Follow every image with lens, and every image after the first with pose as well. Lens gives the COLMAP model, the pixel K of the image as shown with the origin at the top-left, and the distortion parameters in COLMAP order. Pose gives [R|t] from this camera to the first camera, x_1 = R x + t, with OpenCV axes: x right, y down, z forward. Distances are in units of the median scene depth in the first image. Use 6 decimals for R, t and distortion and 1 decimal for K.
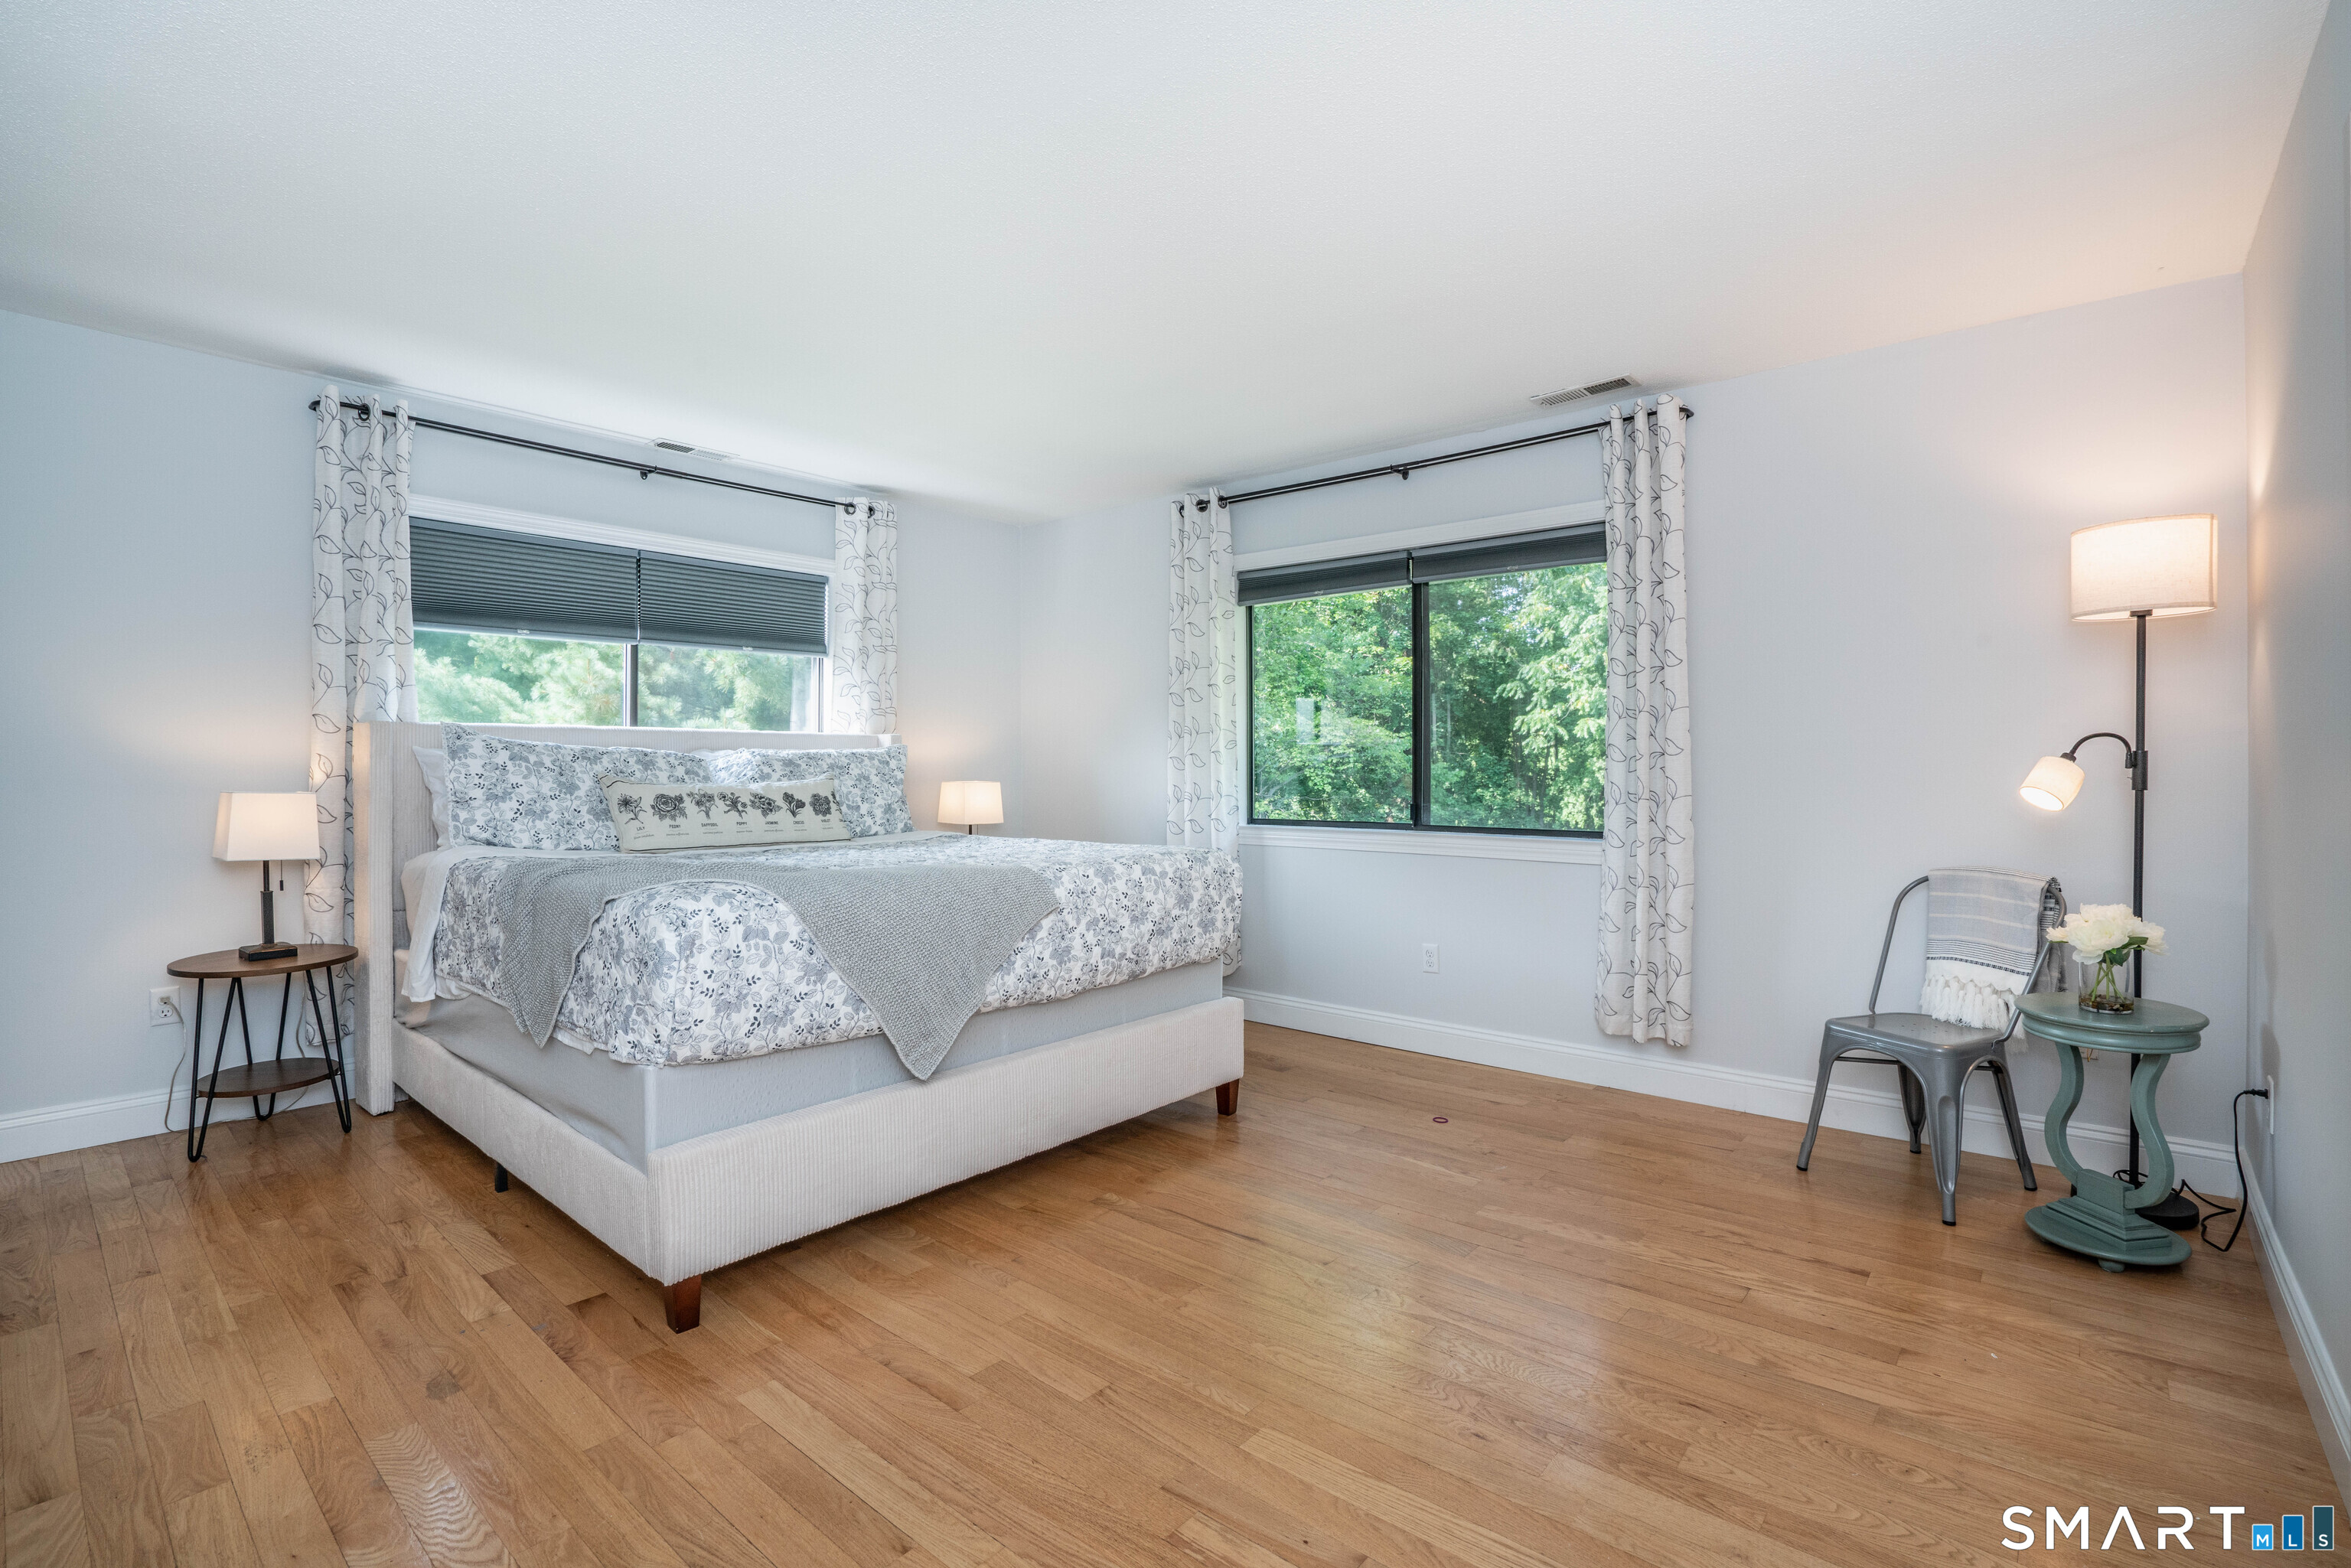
lens RADIAL K [[1089.9, 0, 1175.3], [0, 1089.9, 773.1], [0, 0, 1]] dist [-0.049559, 0.017989]
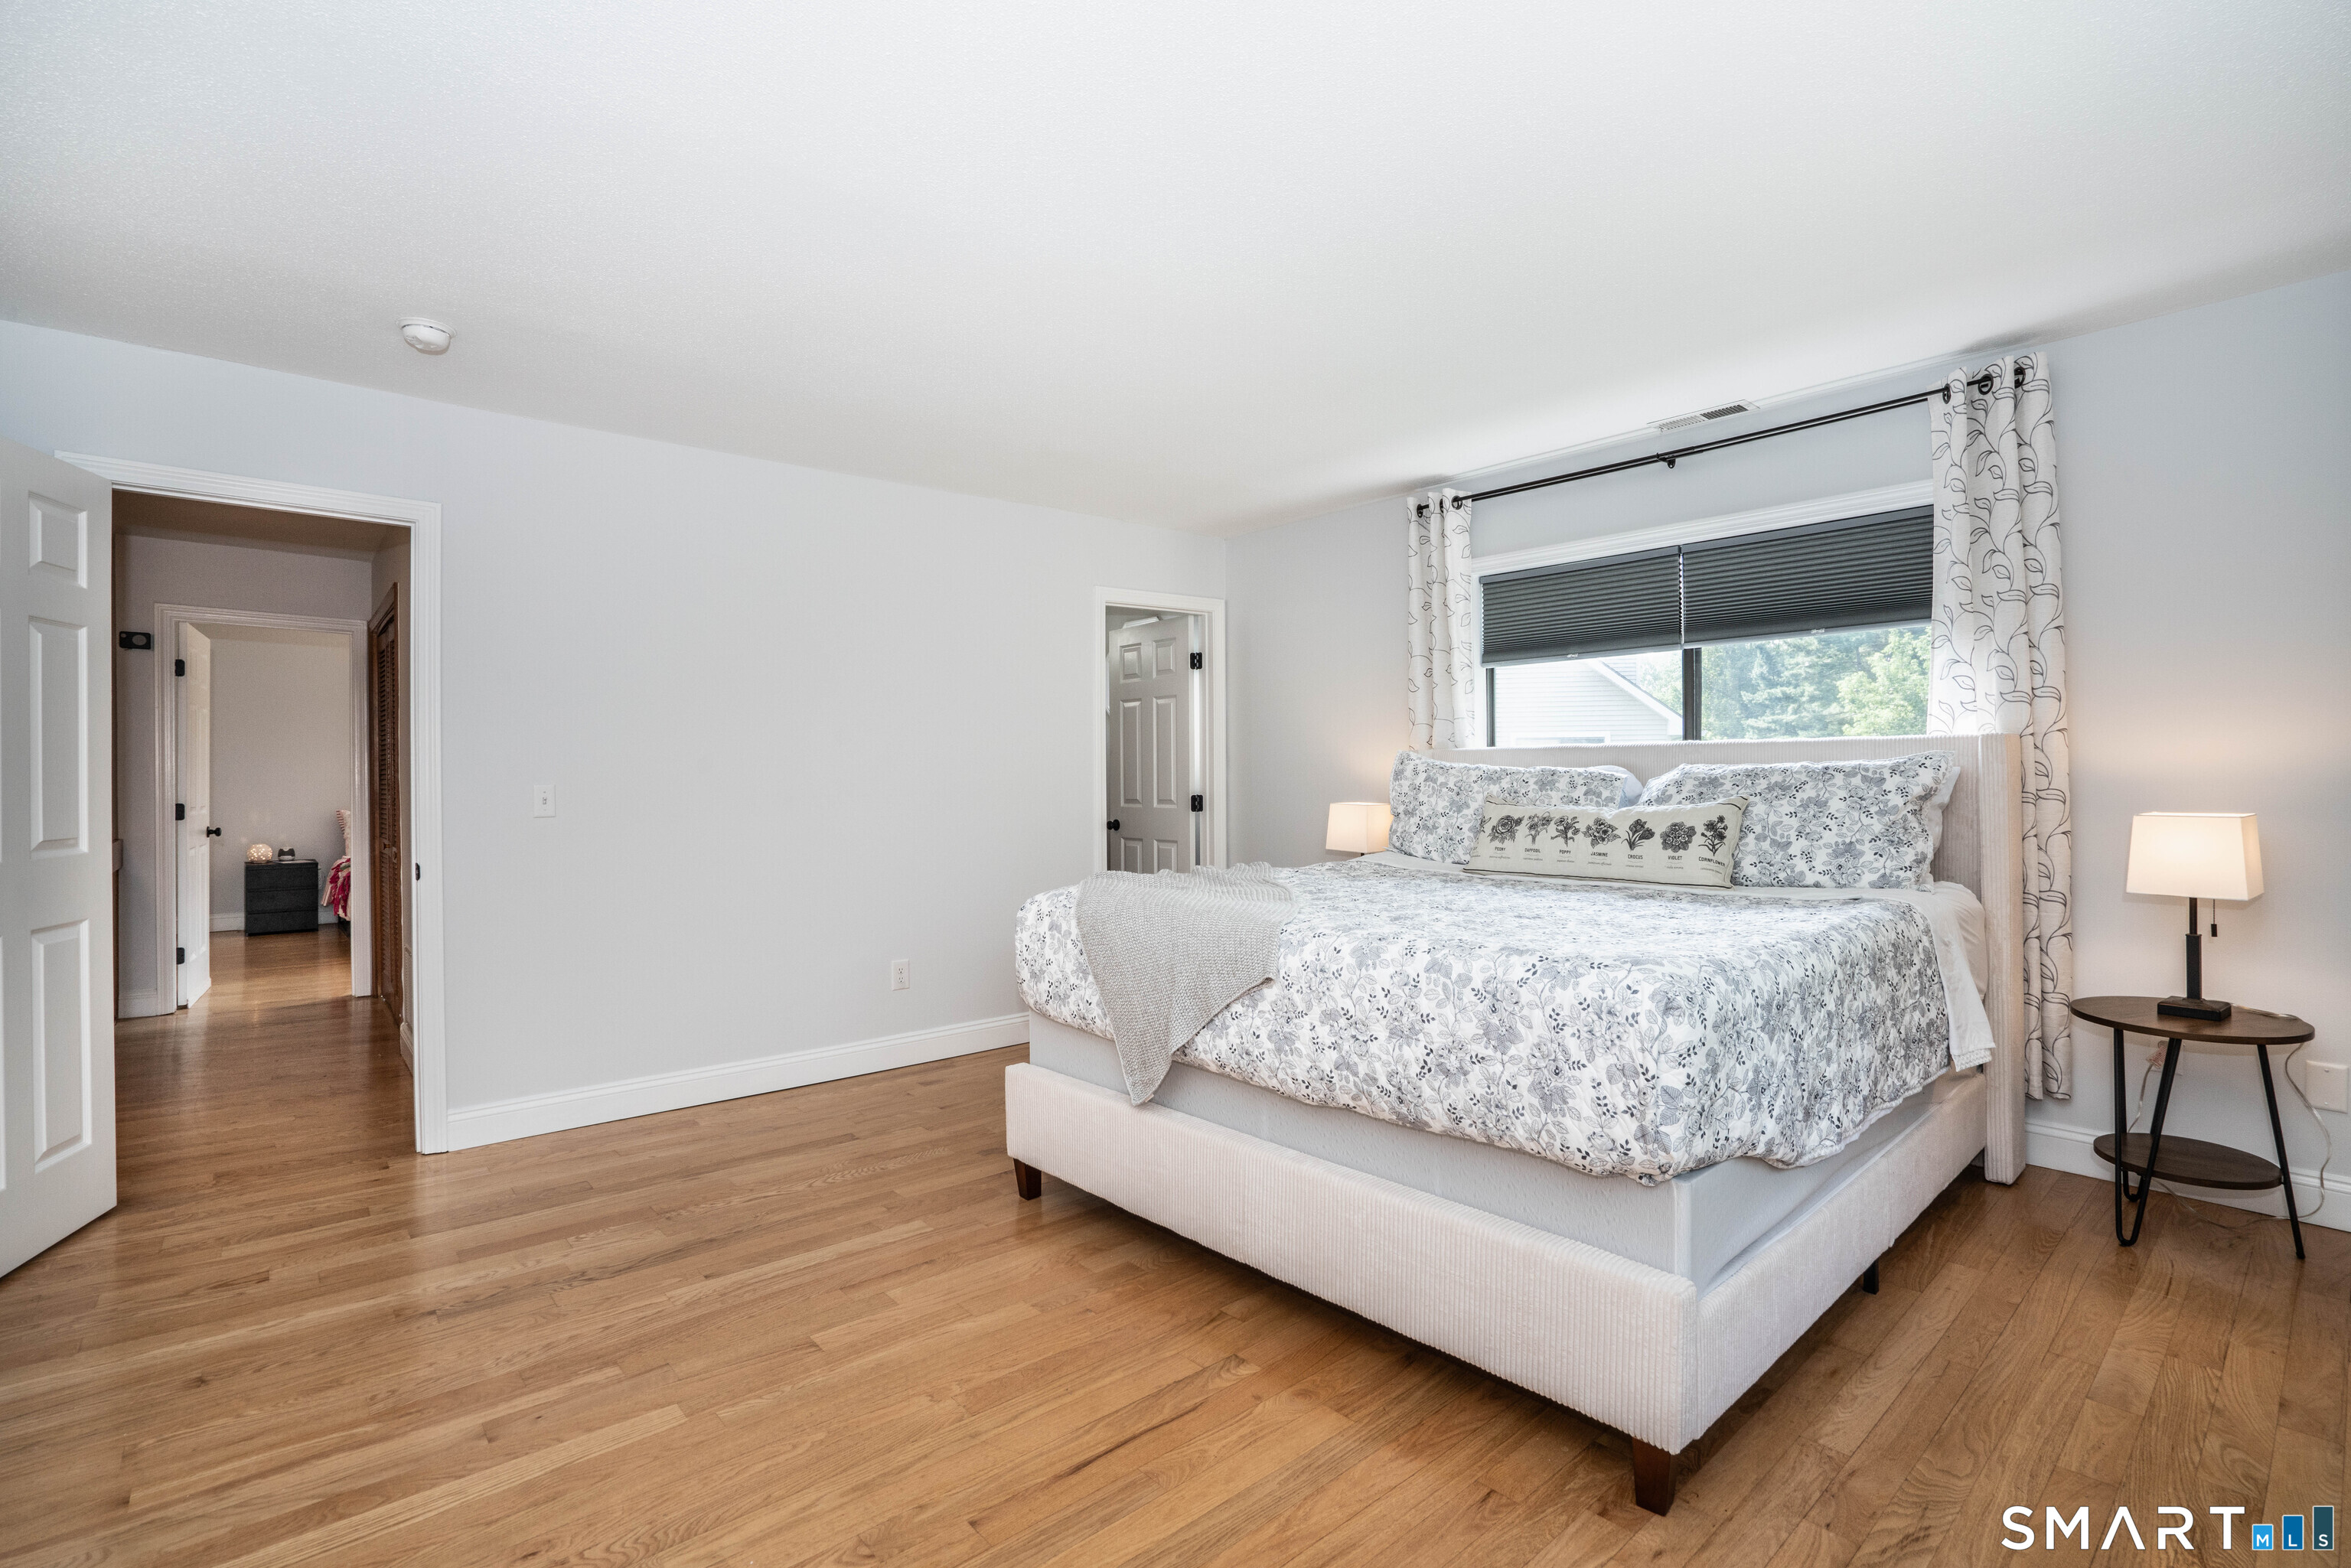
lens RADIAL K [[1089.9, 0, 1170.2], [0, 1089.9, 770.8], [0, 0, 1]] dist [-0.049559, 0.017989]
pose [[-0.143710, -0.002027, -0.989618, 0.607955], [0.005891, 0.999978, -0.002904, -0.022518], [0.989602, -0.006247, -0.143695, 0.924826]]
